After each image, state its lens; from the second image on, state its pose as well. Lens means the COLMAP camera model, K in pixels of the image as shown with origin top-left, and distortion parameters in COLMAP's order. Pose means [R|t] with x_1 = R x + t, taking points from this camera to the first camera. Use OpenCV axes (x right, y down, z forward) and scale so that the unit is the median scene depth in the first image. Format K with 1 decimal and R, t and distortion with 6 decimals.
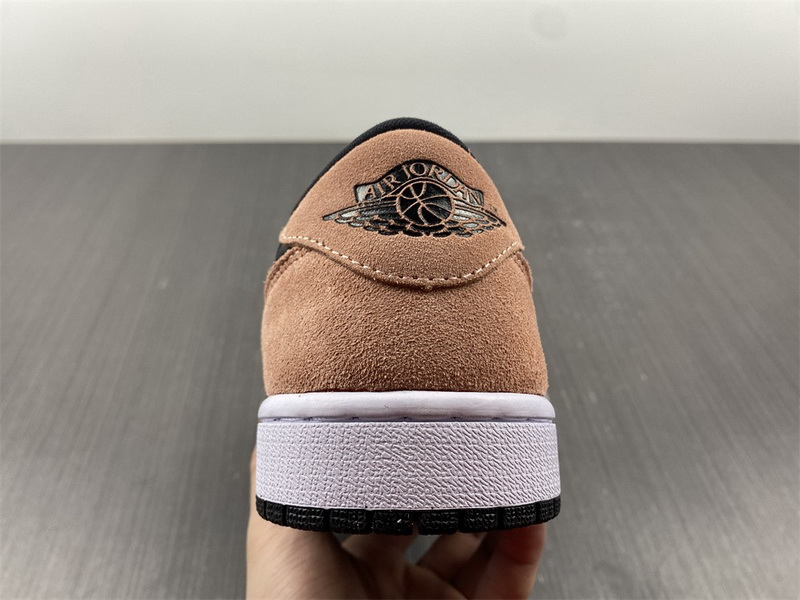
lens RADIAL K [[620.6, 0, 408.4], [0, 620.6, 320.2], [0, 0, 1]] dist [-0.008927, 0.007587]
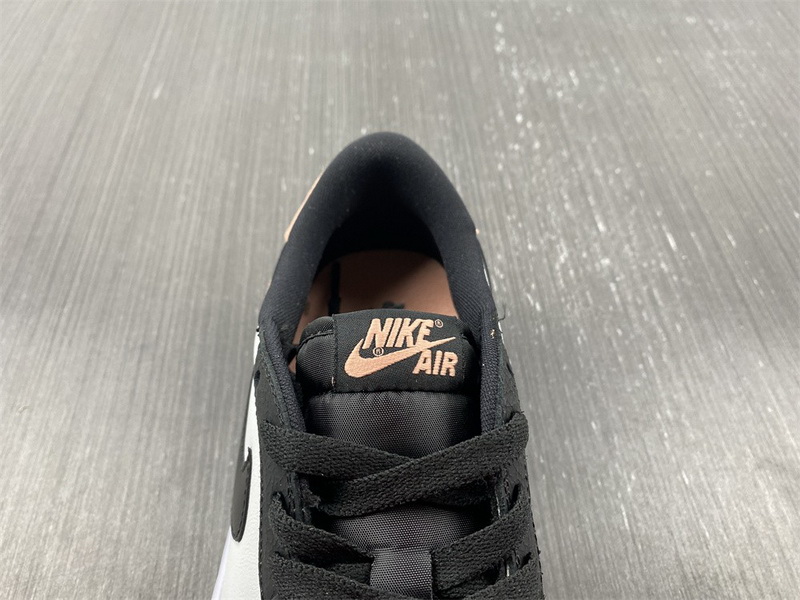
lens RADIAL K [[620.6, 0, 398.4], [0, 620.6, 293.5], [0, 0, 1]] dist [-0.008927, 0.007587]
pose [[0.999673, 0.005275, -0.025023, -0.101567], [-0.000866, 0.984916, 0.173030, 0.068467], [0.025558, -0.172951, 0.984599, 0.285108]]
